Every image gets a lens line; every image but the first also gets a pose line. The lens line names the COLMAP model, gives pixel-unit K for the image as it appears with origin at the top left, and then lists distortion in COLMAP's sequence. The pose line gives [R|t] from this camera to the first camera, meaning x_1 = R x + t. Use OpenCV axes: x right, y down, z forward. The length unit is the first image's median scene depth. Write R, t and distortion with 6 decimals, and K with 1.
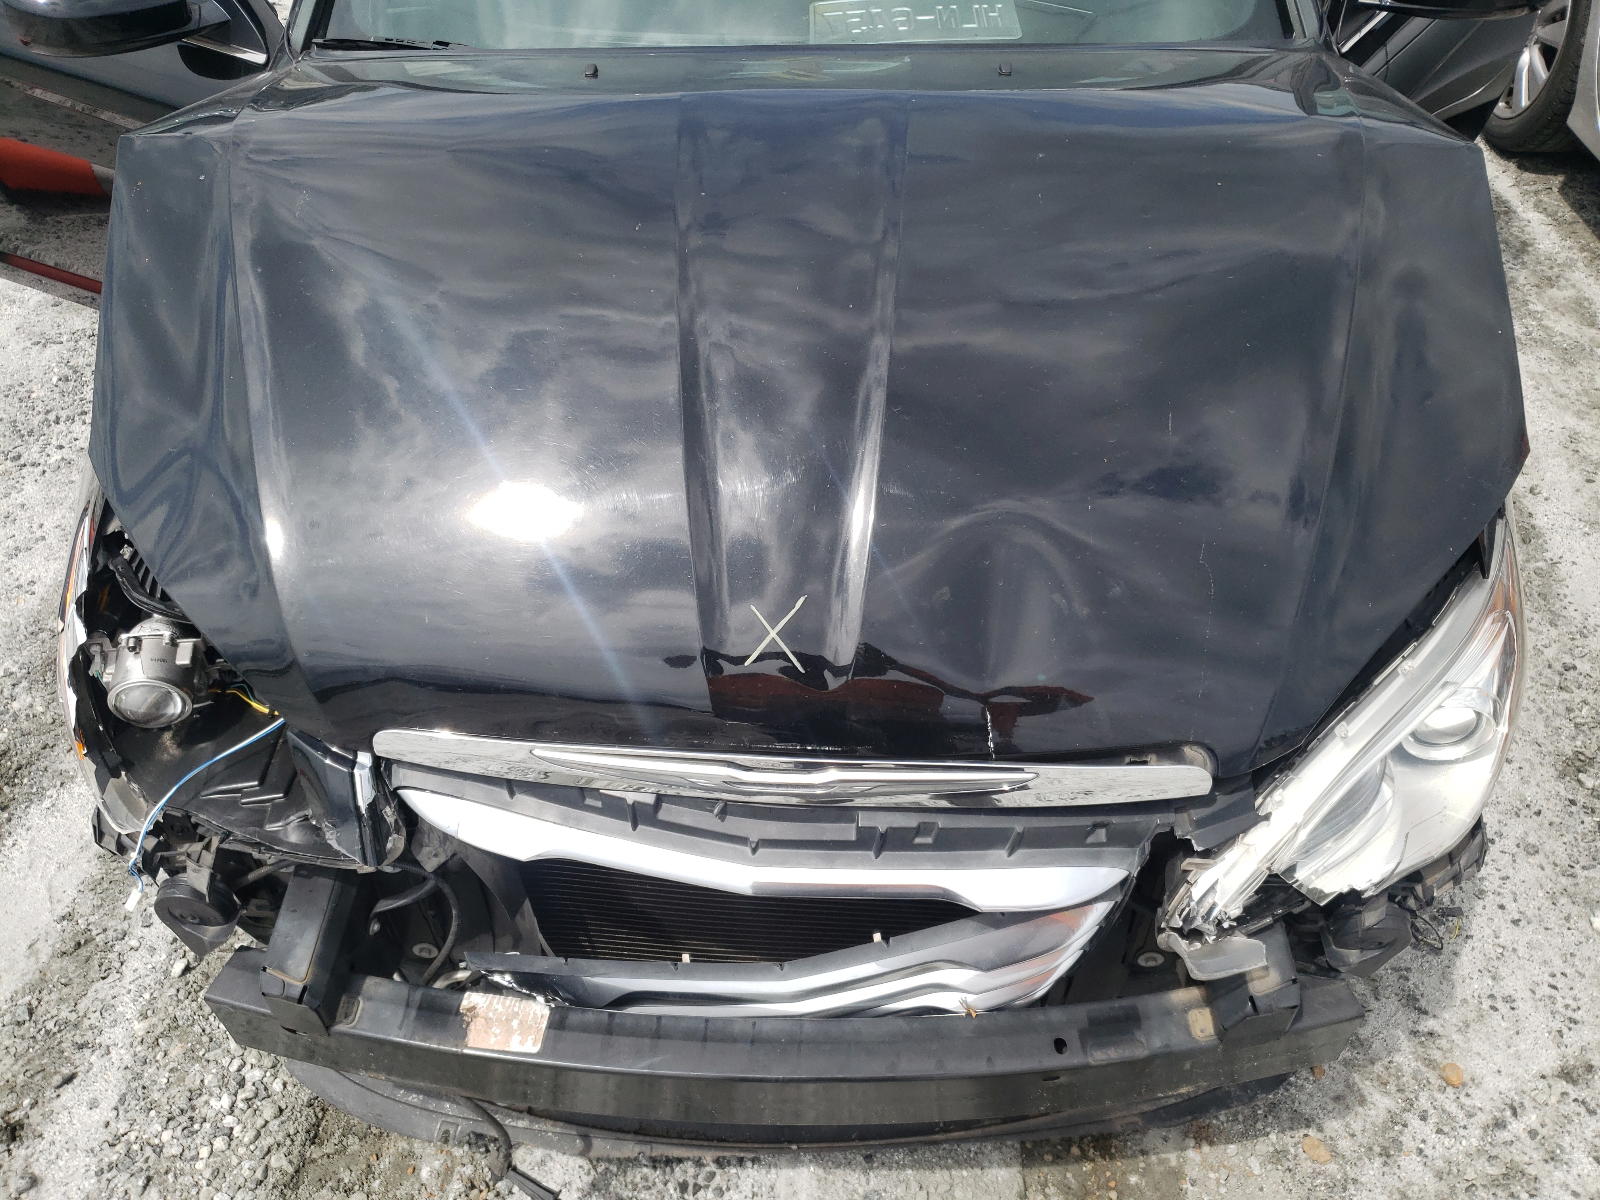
lens RADIAL K [[1222.9, 0, 792.4], [0, 1222.9, 593.0], [0, 0, 1]] dist [0.009605, 0.002758]
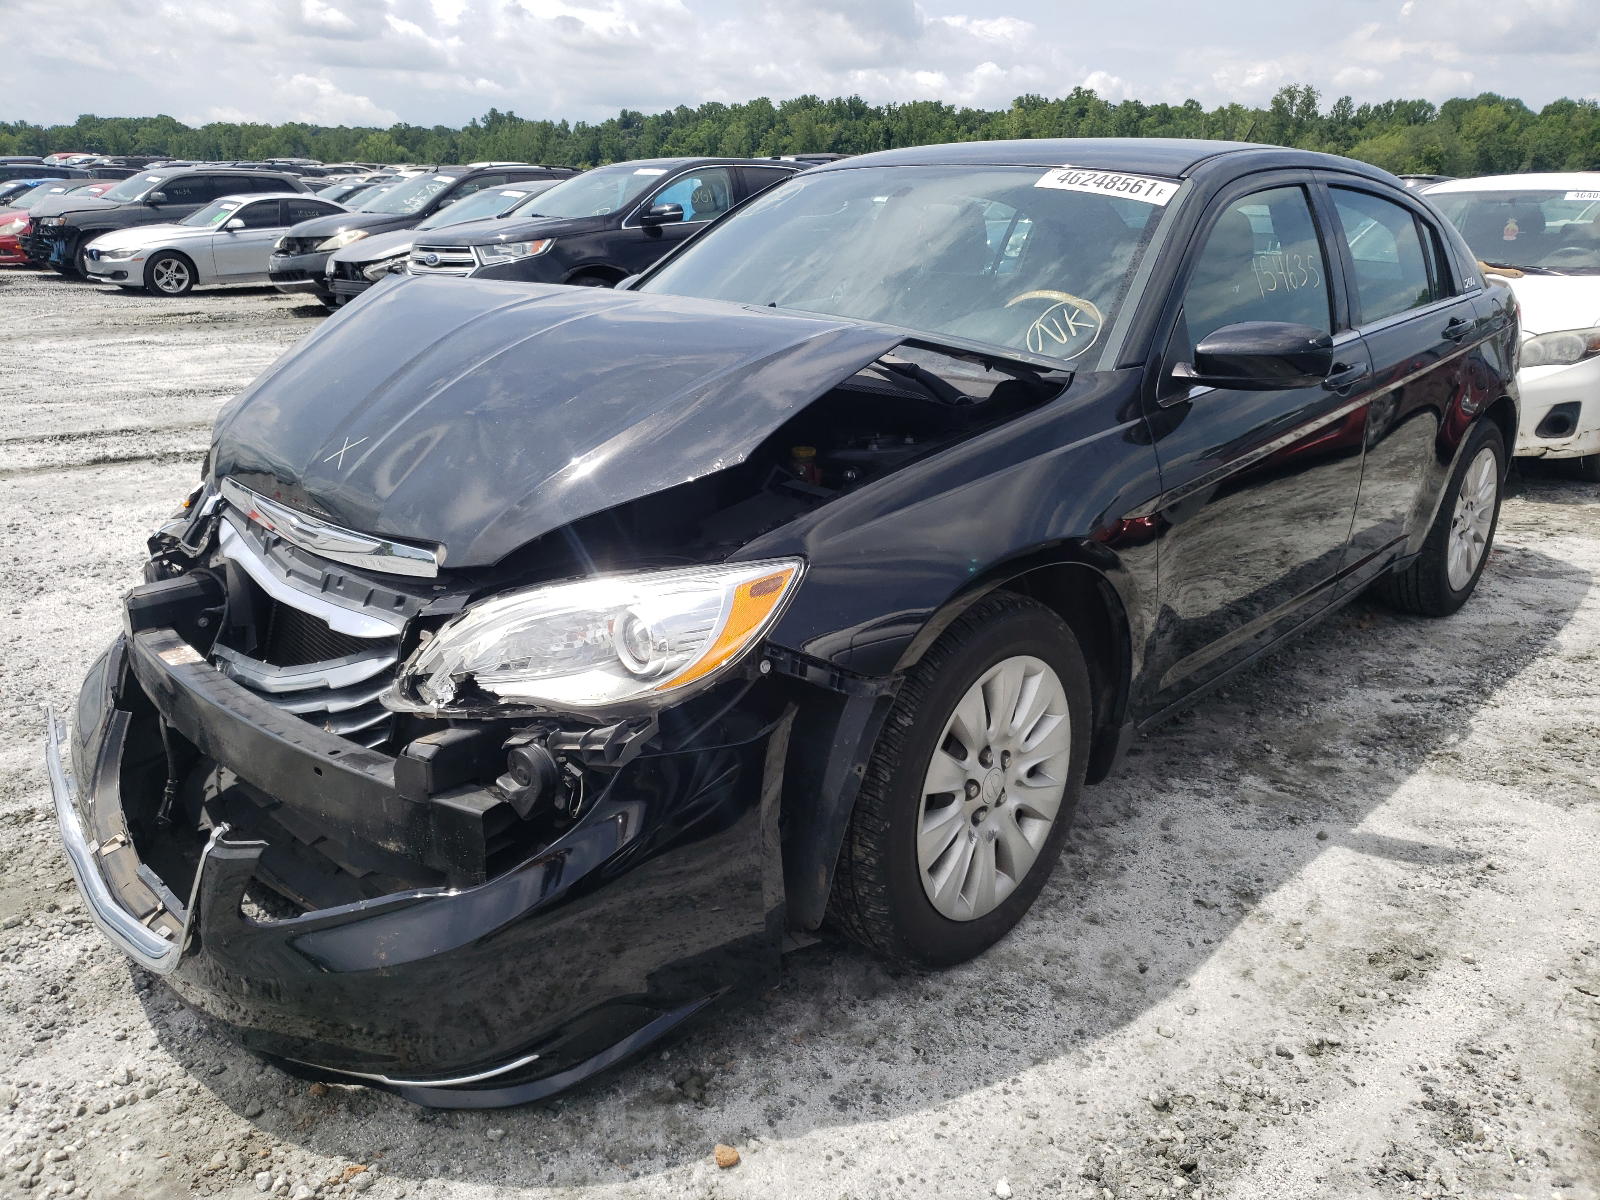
lens RADIAL K [[1222.9, 0, 804.7], [0, 1222.9, 596.2], [0, 0, 1]] dist [0.009605, 0.002758]
pose [[0.762636, 0.227258, -0.605591, 1.131610], [-0.478465, 0.828227, -0.291738, 0.285121], [0.435267, 0.512244, 0.740371, 0.054410]]
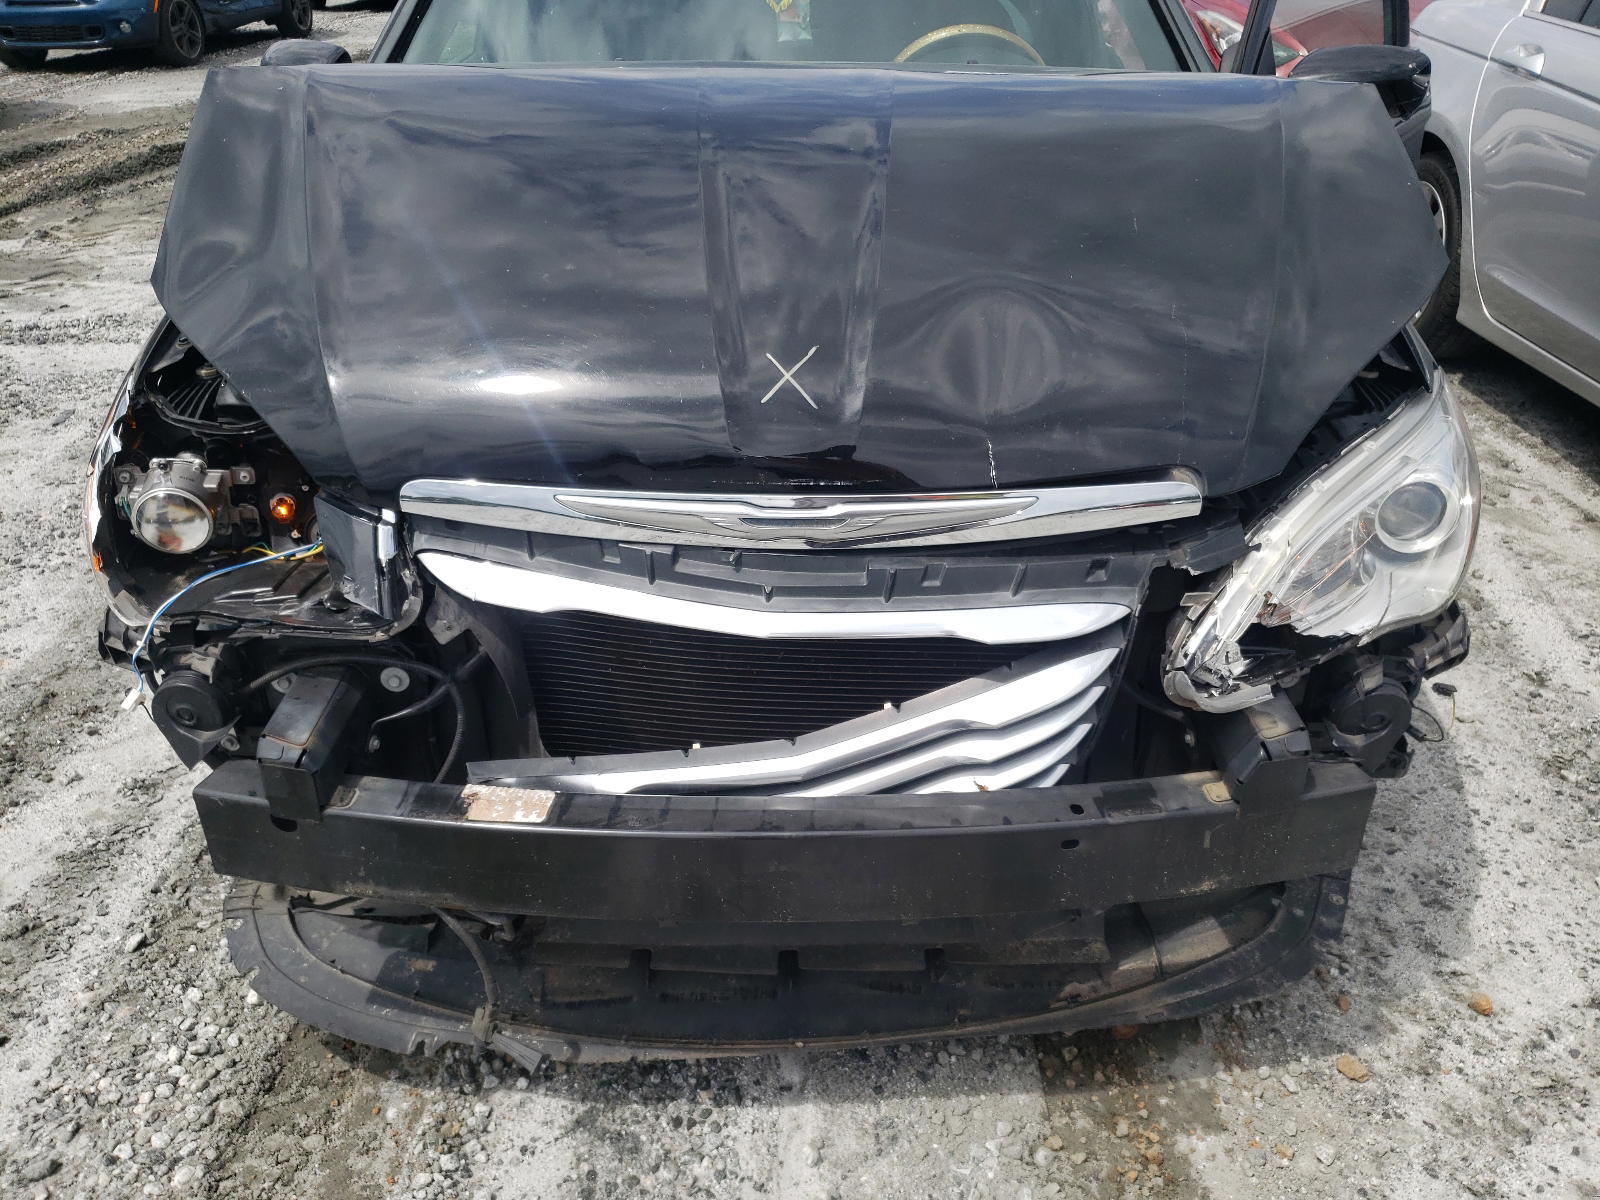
lens RADIAL K [[1222.9, 0, 808.8], [0, 1222.9, 606.1], [0, 0, 1]] dist [0.009605, 0.002758]
pose [[0.999218, 0.001414, 0.039514, -0.027534], [0.009634, 0.960534, -0.277996, 0.369911], [-0.038347, 0.278159, 0.959769, 0.013586]]
